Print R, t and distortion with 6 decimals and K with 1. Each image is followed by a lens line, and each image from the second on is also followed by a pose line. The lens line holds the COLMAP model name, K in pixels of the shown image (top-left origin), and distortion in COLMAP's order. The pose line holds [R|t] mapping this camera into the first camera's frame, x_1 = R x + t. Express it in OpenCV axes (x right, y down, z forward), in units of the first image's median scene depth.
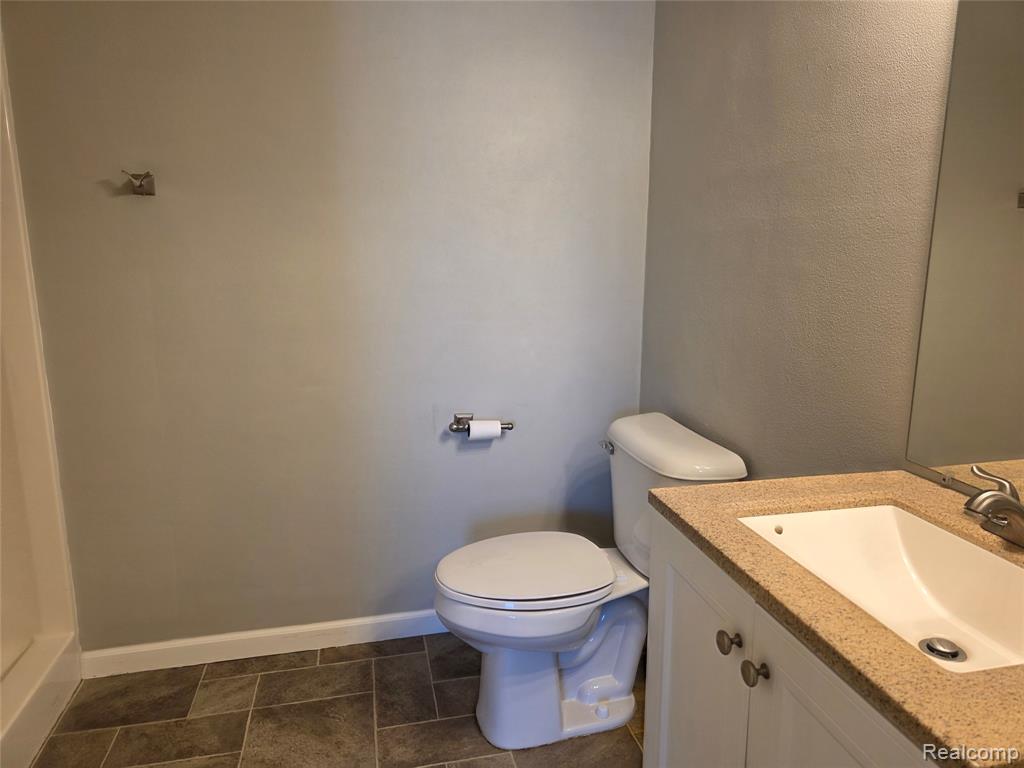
lens RADIAL K [[691.2, 0, 515.1], [0, 691.2, 379.0], [0, 0, 1]] dist [0.068536, -0.052548]
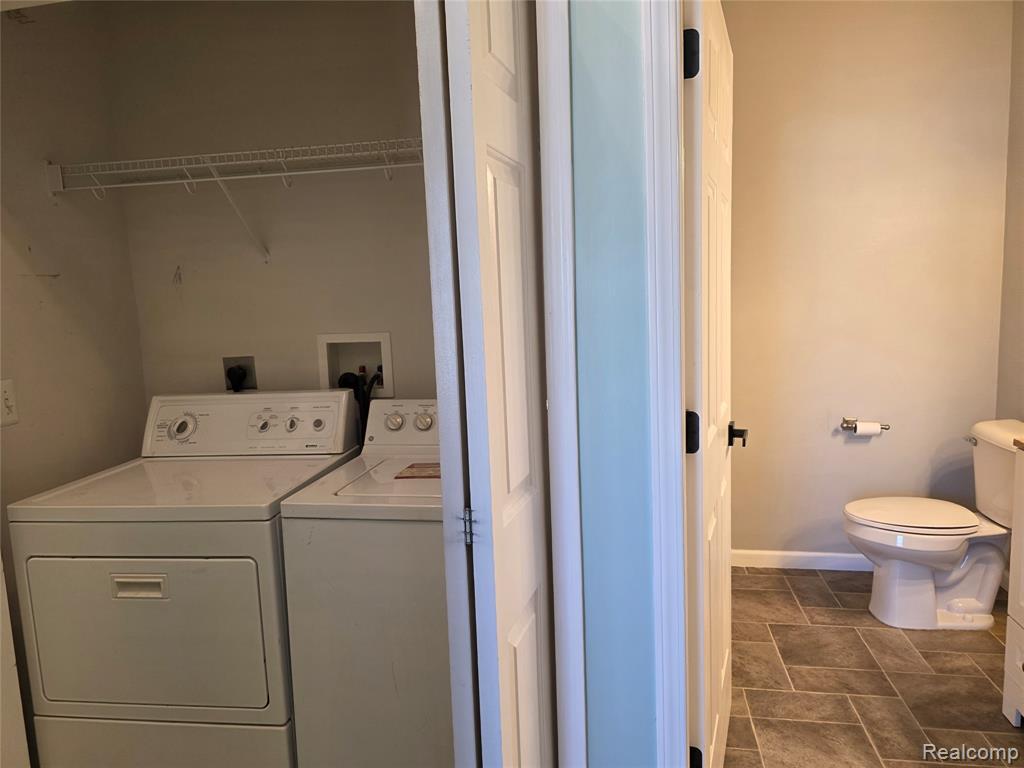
lens RADIAL K [[691.2, 0, 515.1], [0, 691.2, 379.0], [0, 0, 1]] dist [0.068536, -0.052548]
pose [[0.921217, 0.012564, -0.388845, -0.173552], [-0.034997, 0.998103, -0.050660, 0.078013], [0.387471, 0.060277, 0.919909, -0.730343]]
